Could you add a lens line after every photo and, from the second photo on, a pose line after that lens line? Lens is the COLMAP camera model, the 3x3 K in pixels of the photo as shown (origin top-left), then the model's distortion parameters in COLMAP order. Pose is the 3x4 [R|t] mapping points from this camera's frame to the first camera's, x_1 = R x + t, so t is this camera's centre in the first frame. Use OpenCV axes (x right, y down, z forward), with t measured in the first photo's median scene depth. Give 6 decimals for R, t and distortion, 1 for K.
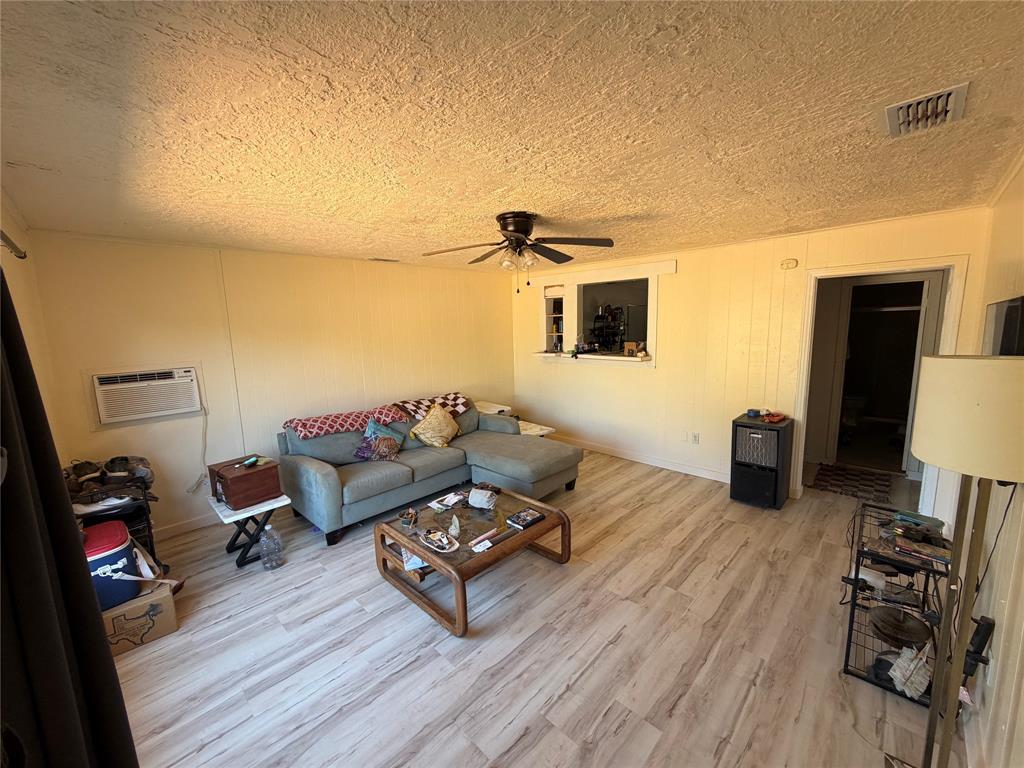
lens RADIAL K [[407.3, 0, 508.3], [0, 407.3, 385.7], [0, 0, 1]] dist [-0.005923, -0.000085]
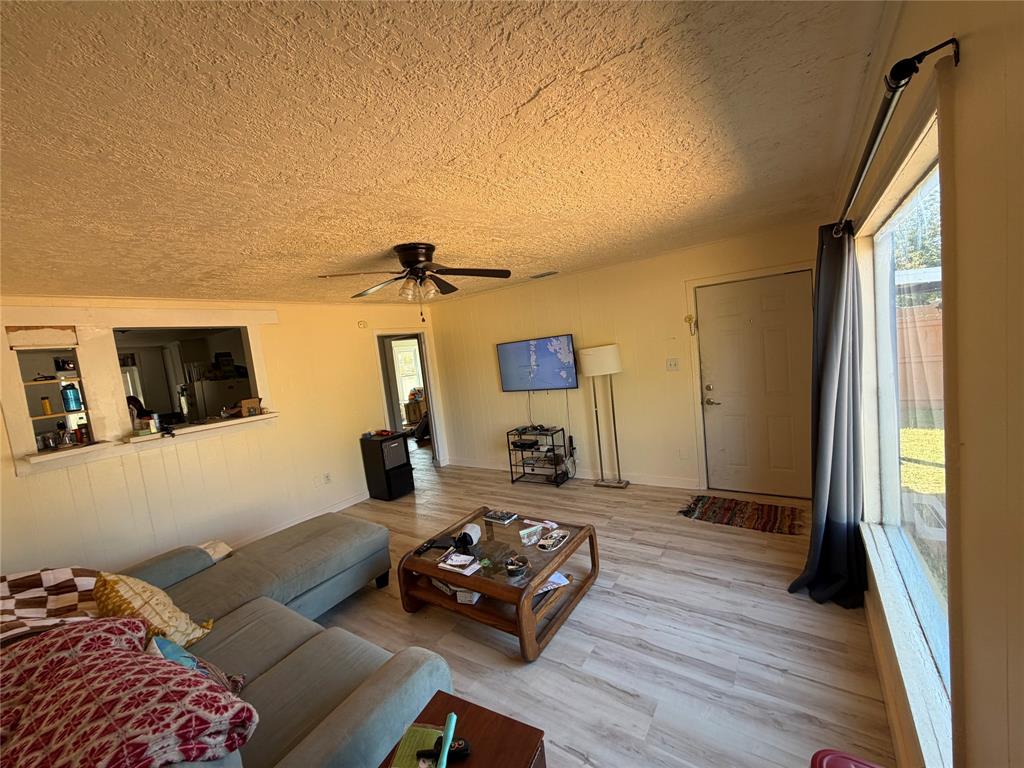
lens RADIAL K [[407.3, 0, 510.5], [0, 407.3, 385.6], [0, 0, 1]] dist [-0.005923, -0.000085]
pose [[-0.164297, -0.044682, 0.985398, -1.196099], [0.258131, 0.962215, 0.086670, -0.130658], [-0.952037, 0.268601, -0.146555, 1.168414]]
